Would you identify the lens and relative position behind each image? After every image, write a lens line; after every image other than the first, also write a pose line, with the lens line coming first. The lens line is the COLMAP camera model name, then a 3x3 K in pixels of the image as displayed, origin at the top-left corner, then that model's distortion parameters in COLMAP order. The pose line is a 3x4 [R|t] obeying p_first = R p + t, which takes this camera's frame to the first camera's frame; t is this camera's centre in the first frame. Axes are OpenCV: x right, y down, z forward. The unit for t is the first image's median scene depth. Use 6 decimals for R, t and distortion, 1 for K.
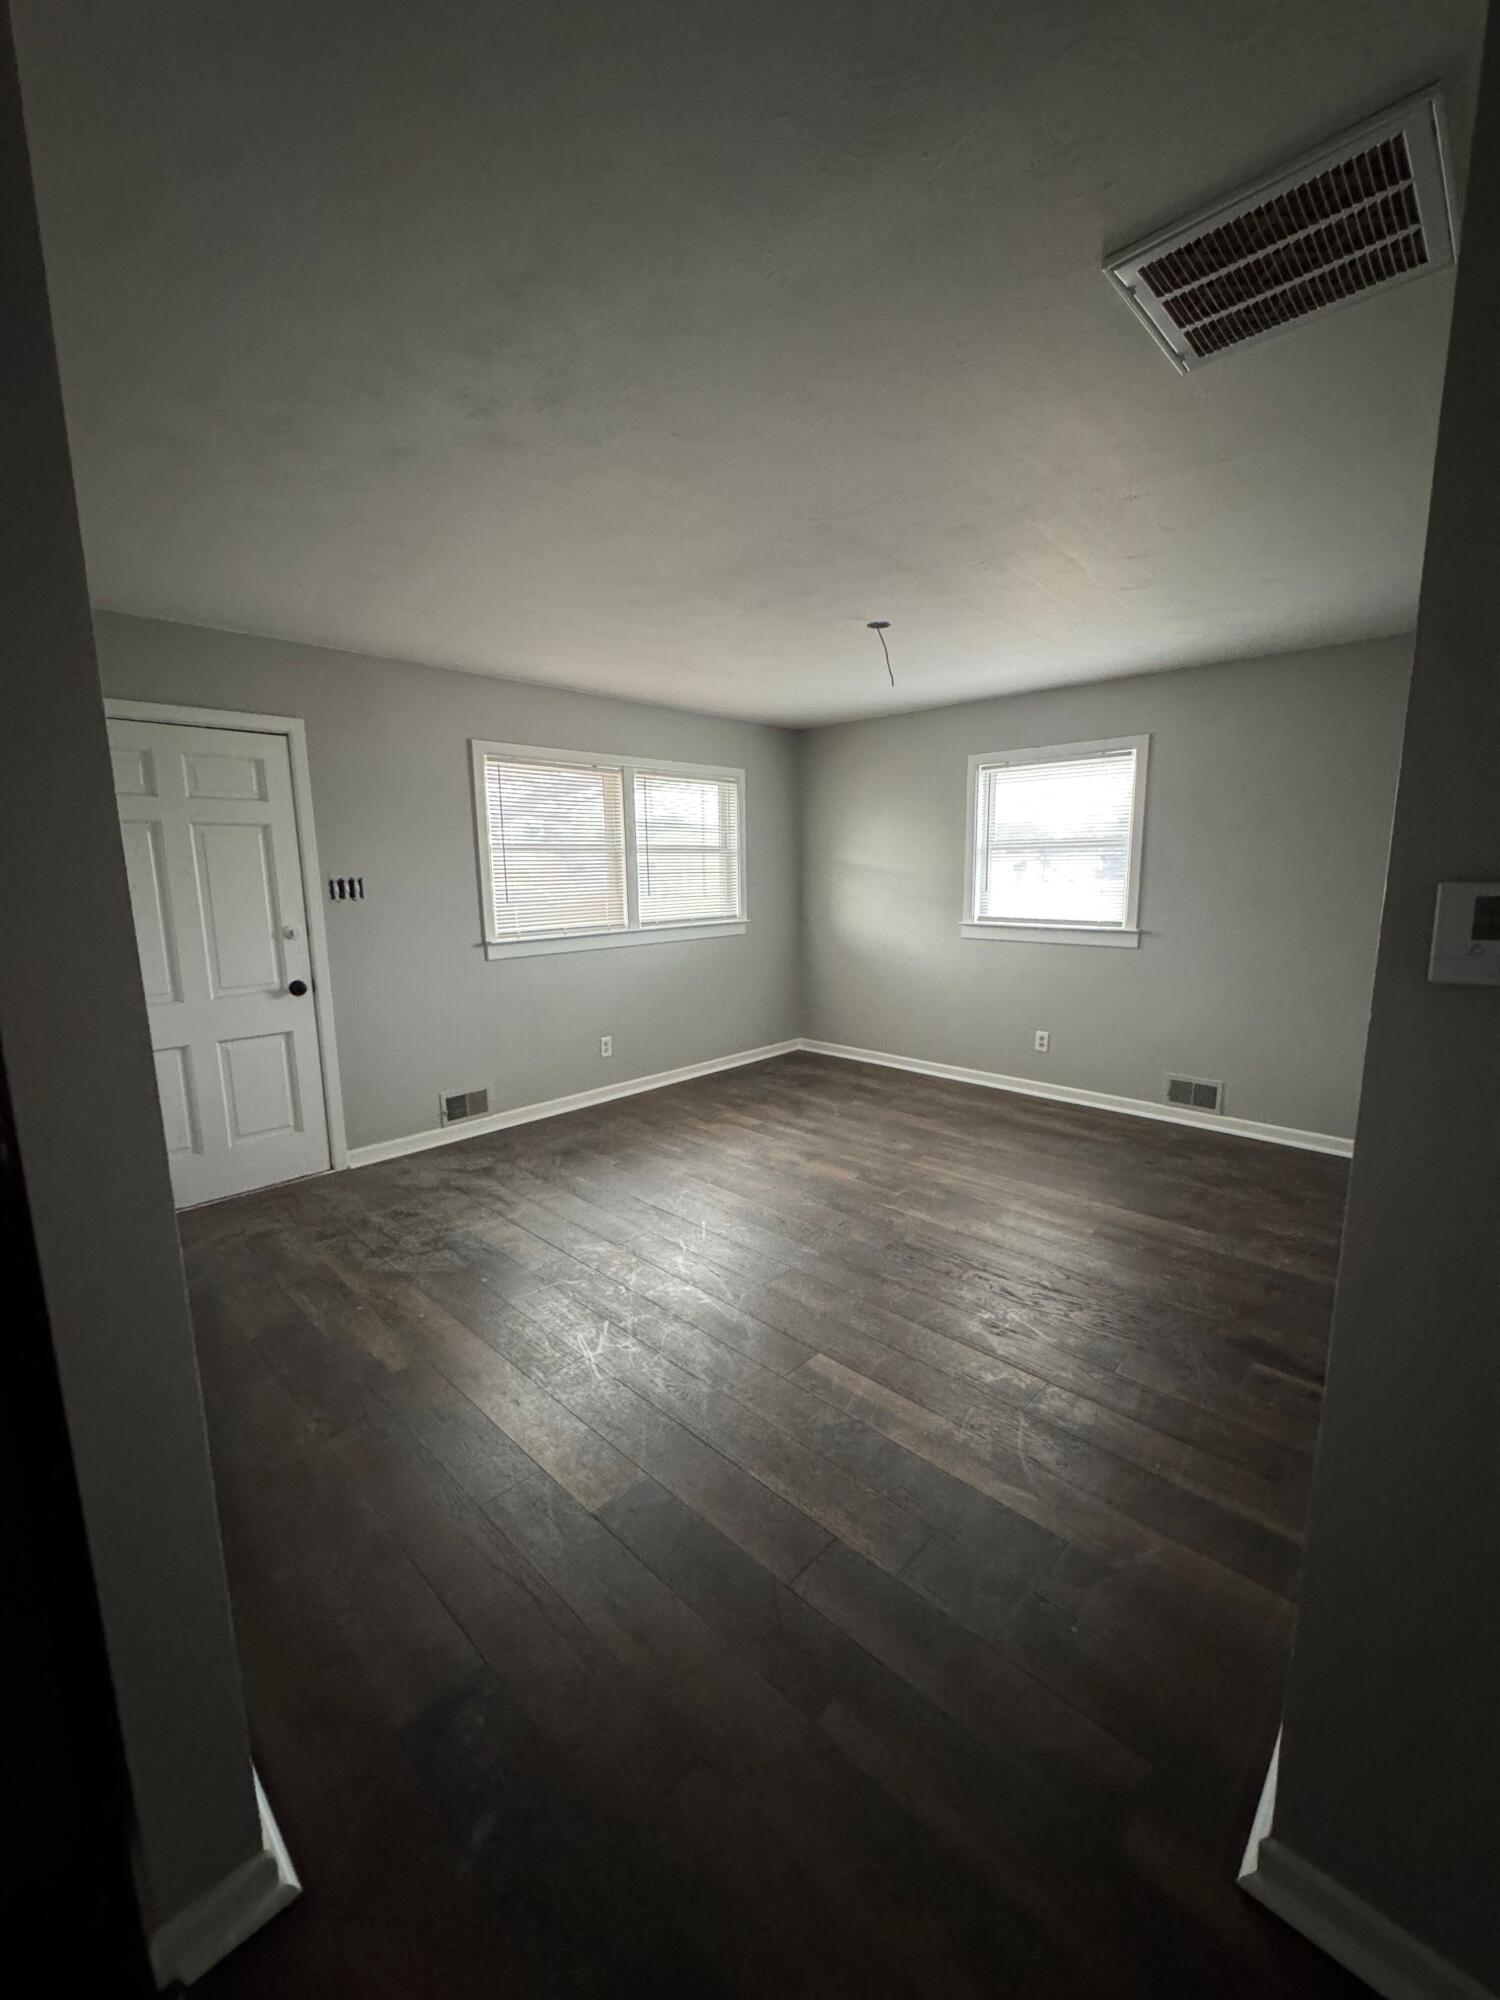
lens RADIAL K [[797.2, 0, 750.0], [0, 797.2, 1000.0], [0, 0, 1]] dist [-0.010917, -0.000014]
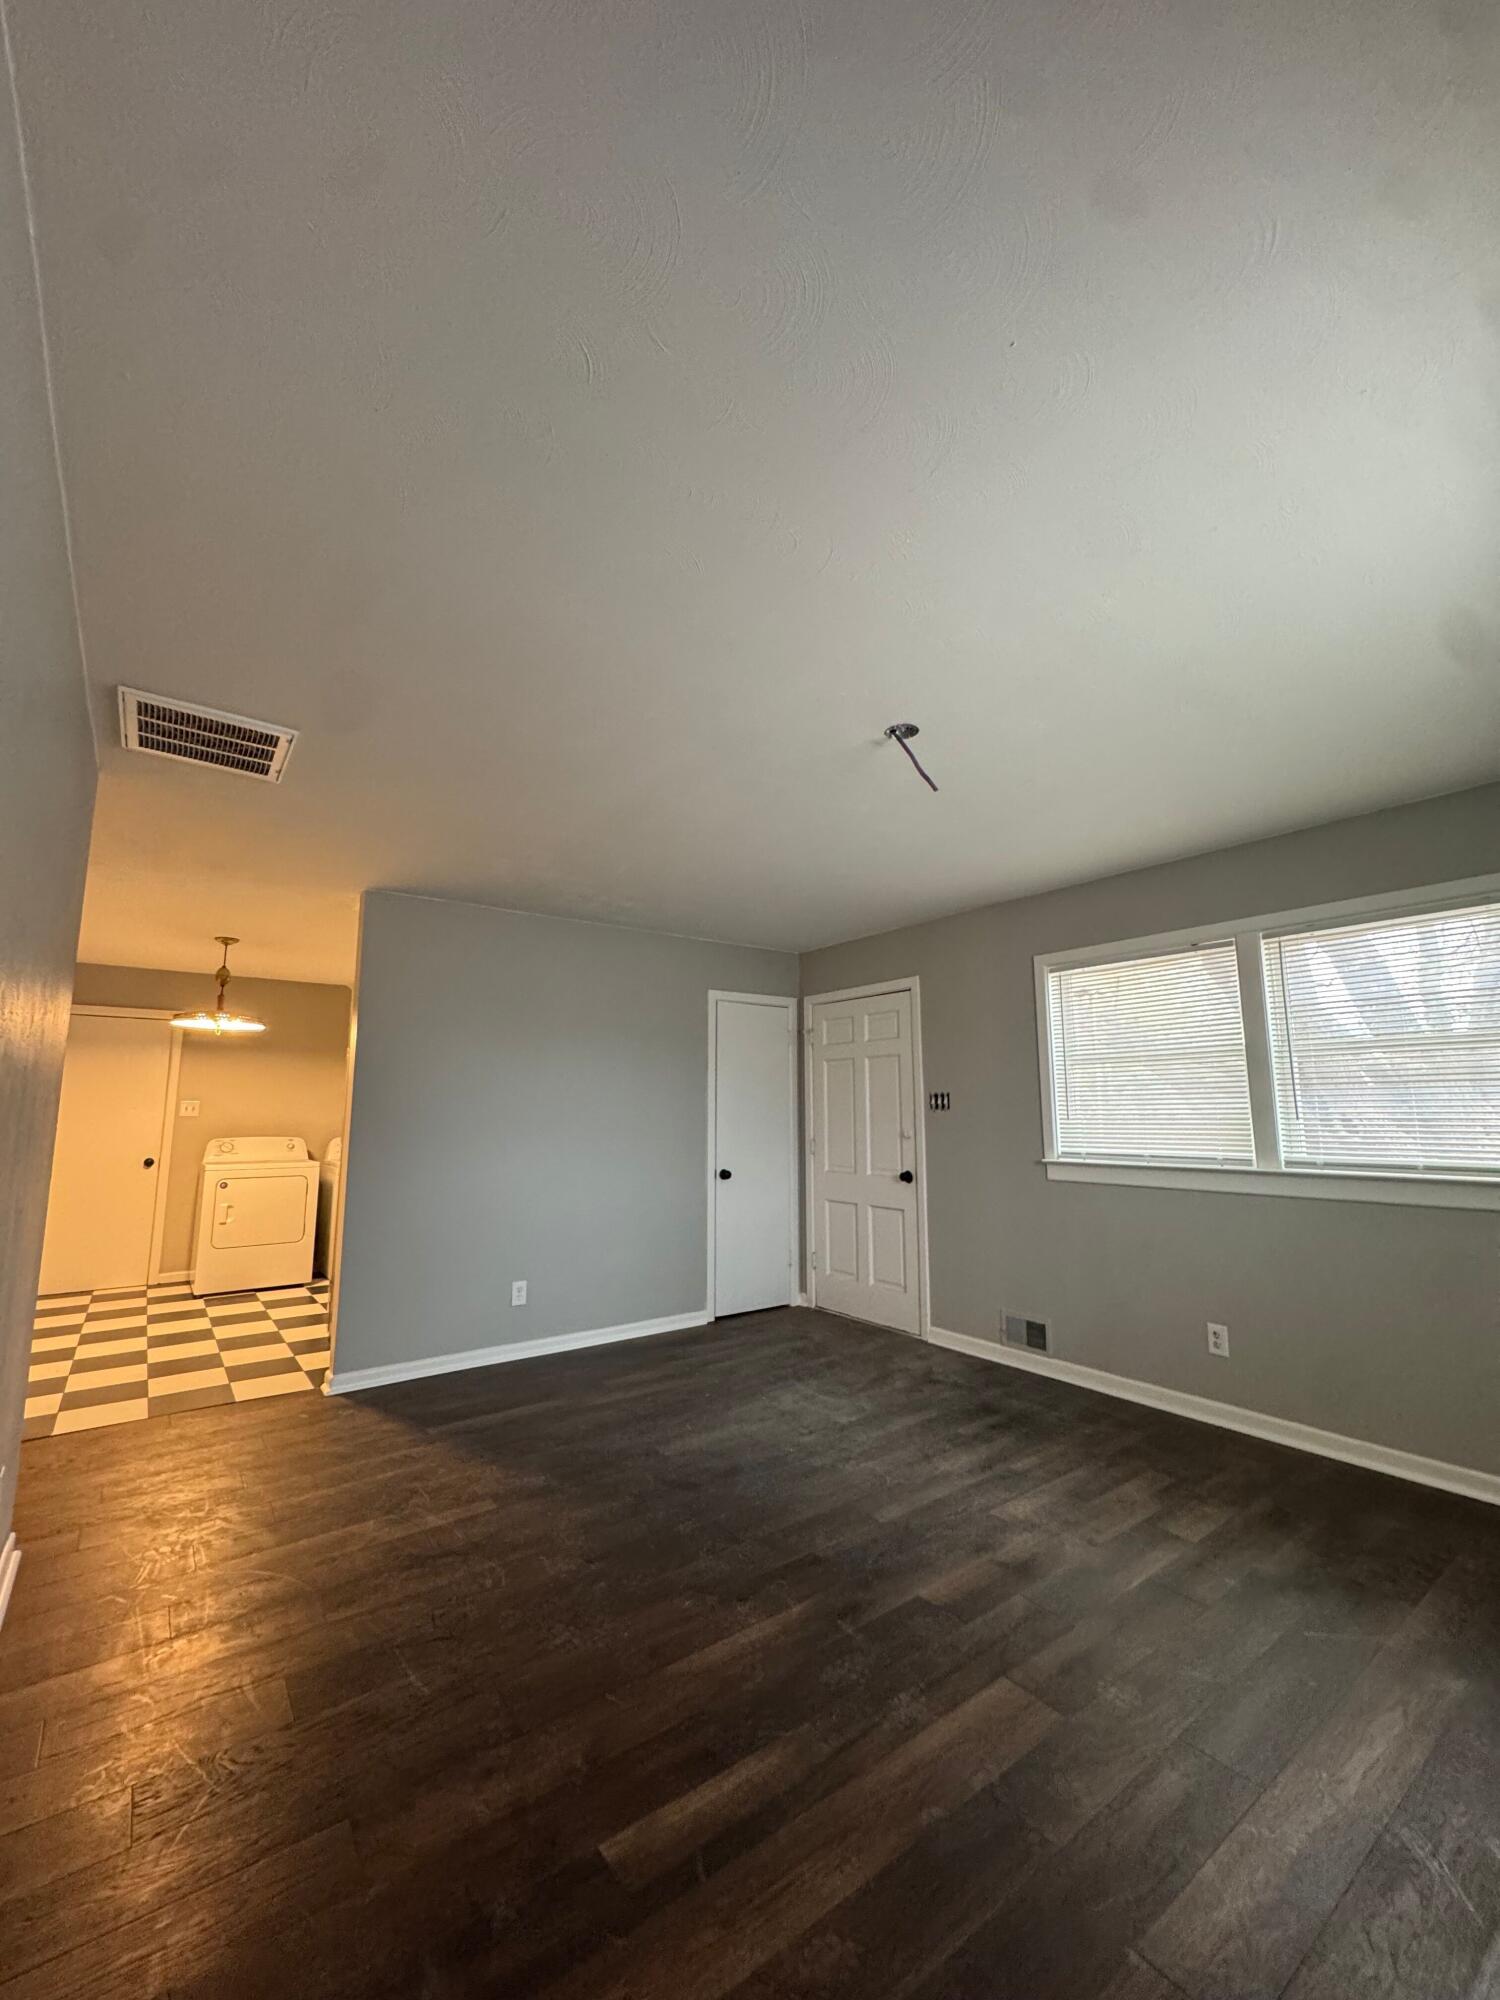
lens RADIAL K [[797.2, 0, 750.0], [0, 797.2, 1000.0], [0, 0, 1]] dist [-0.010917, -0.000014]
pose [[-0.163767, -0.126320, -0.978378, 0.729854], [-0.160245, 0.982002, -0.099965, -0.118512], [0.973397, 0.140409, -0.181062, 0.876841]]
